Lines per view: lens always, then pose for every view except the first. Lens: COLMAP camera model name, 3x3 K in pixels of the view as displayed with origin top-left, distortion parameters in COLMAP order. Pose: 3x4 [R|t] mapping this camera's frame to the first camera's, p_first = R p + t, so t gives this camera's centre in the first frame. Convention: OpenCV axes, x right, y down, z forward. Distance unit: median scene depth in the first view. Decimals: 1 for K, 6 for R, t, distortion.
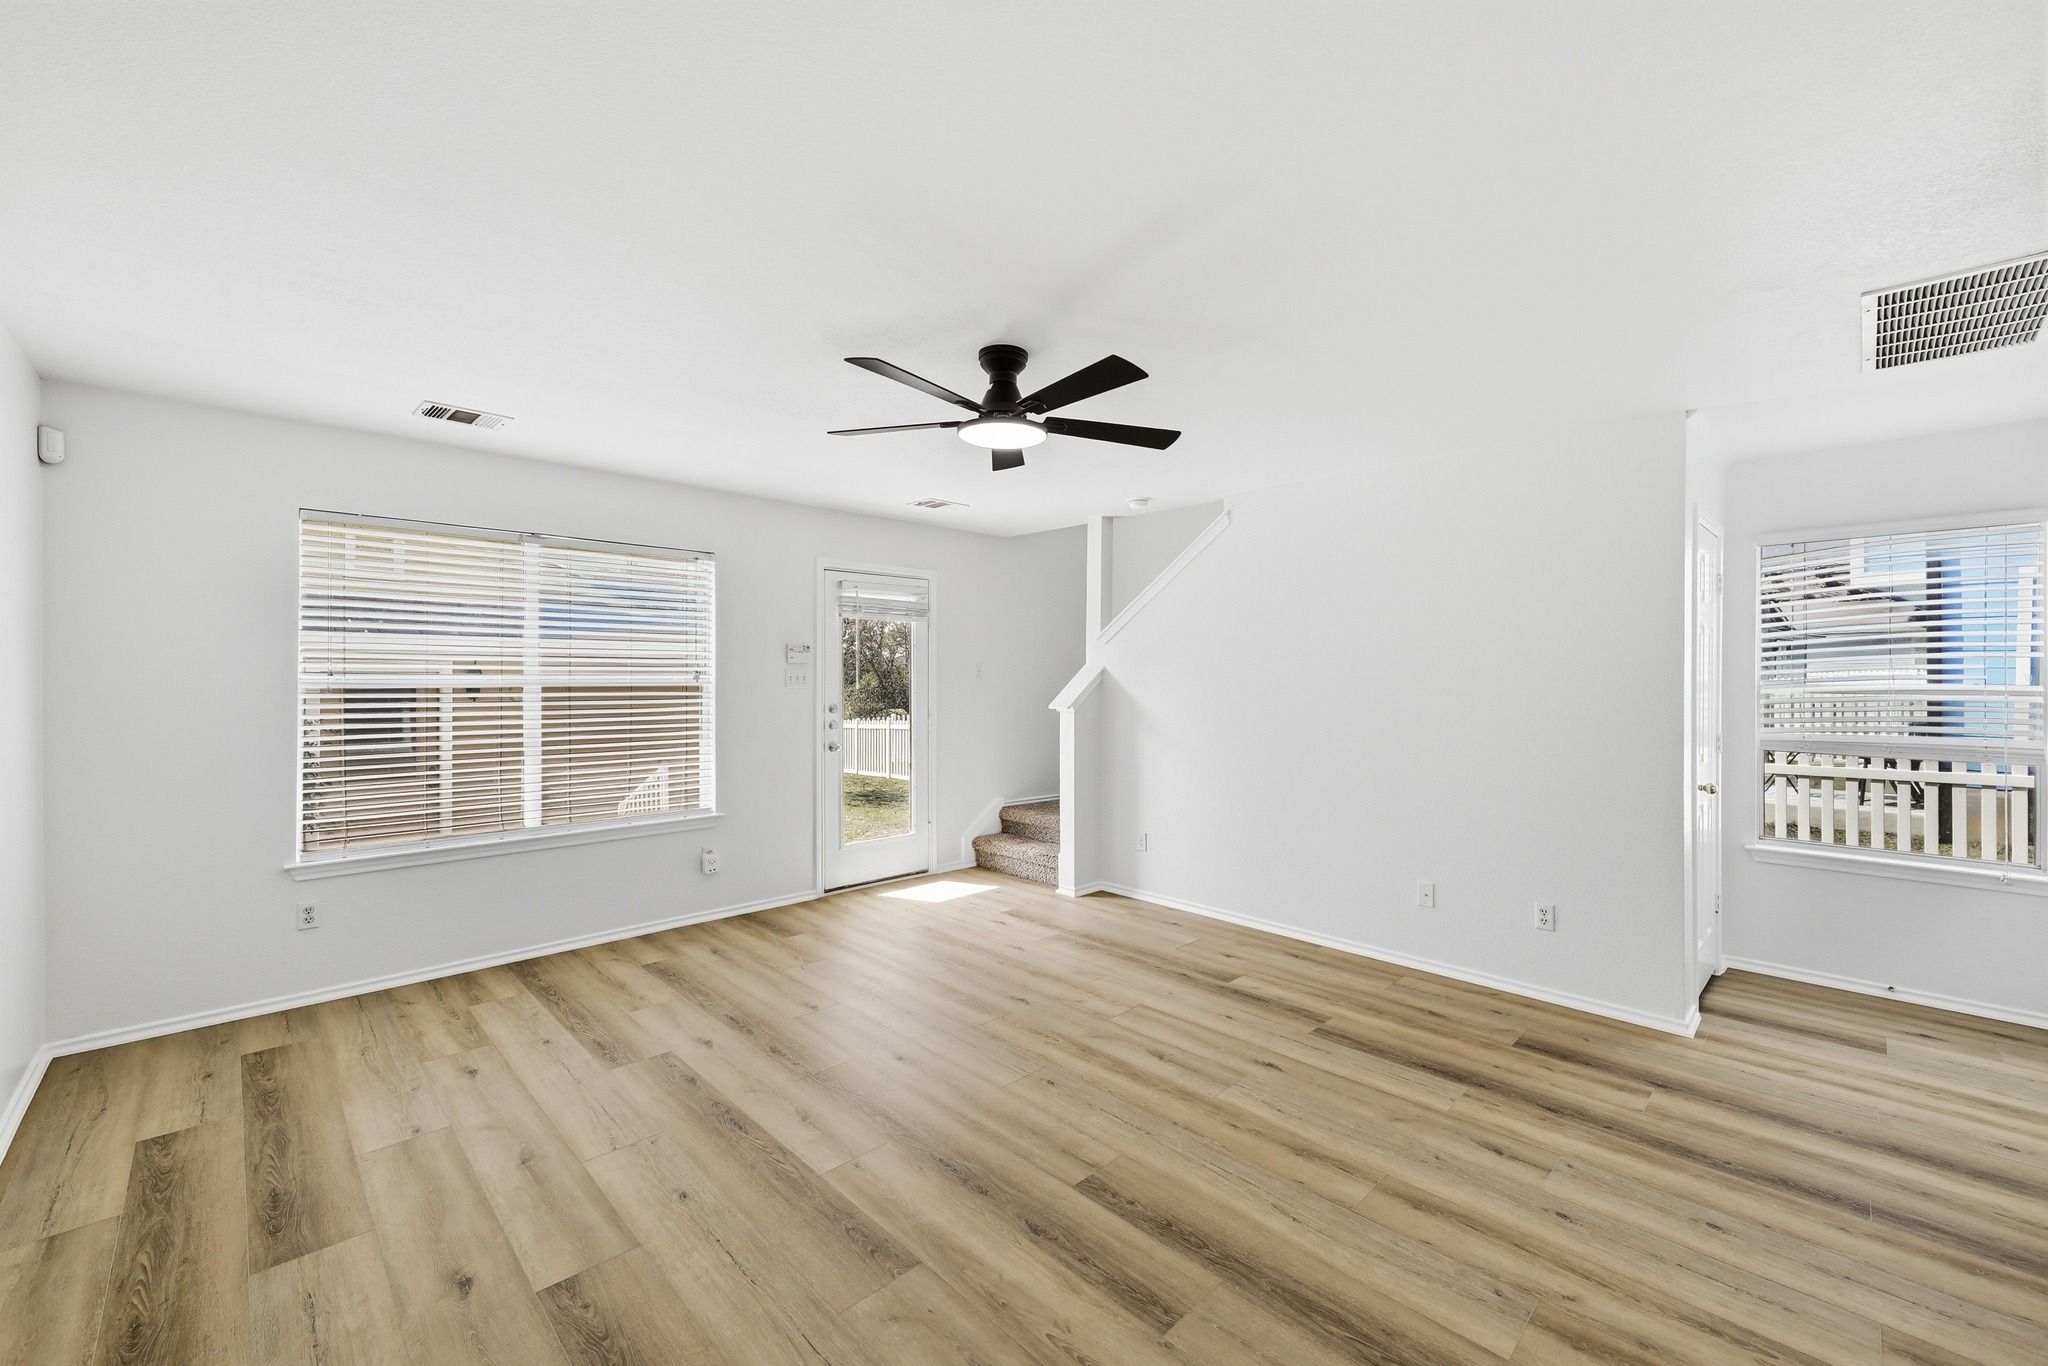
lens RADIAL K [[831.1, 0, 1026.0], [0, 831.1, 678.7], [0, 0, 1]] dist [0.002499, 0.000010]
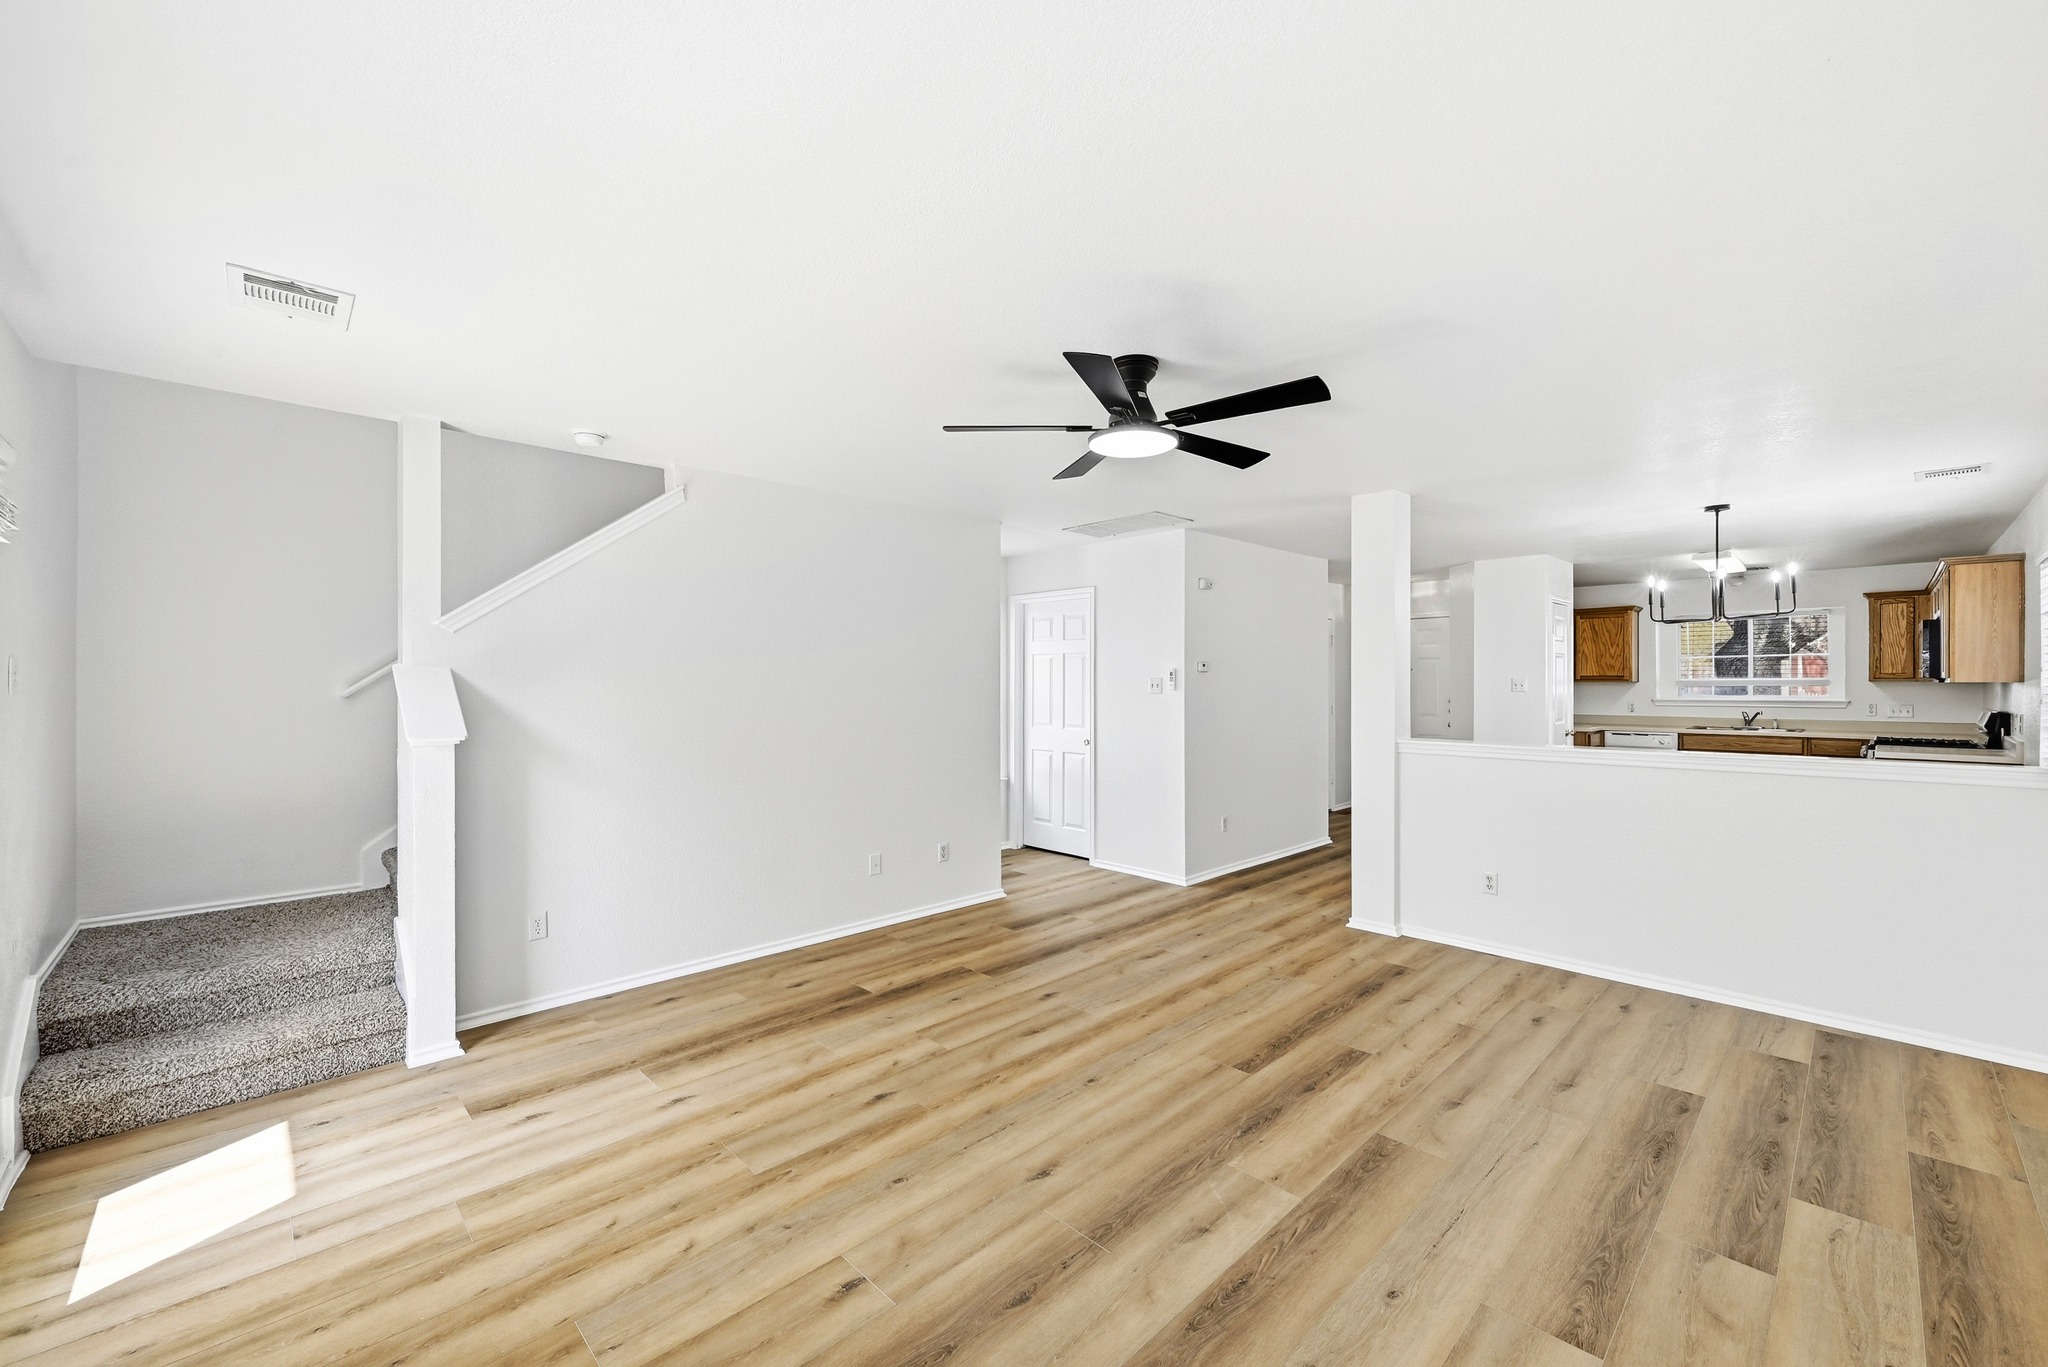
lens RADIAL K [[831.1, 0, 1025.9], [0, 831.1, 682.5], [0, 0, 1]] dist [0.002499, 0.000010]
pose [[-0.013495, -0.001836, 0.999907, -0.958788], [0.004902, 0.999986, 0.001903, -0.007121], [-0.999897, 0.004928, -0.013486, 1.054172]]
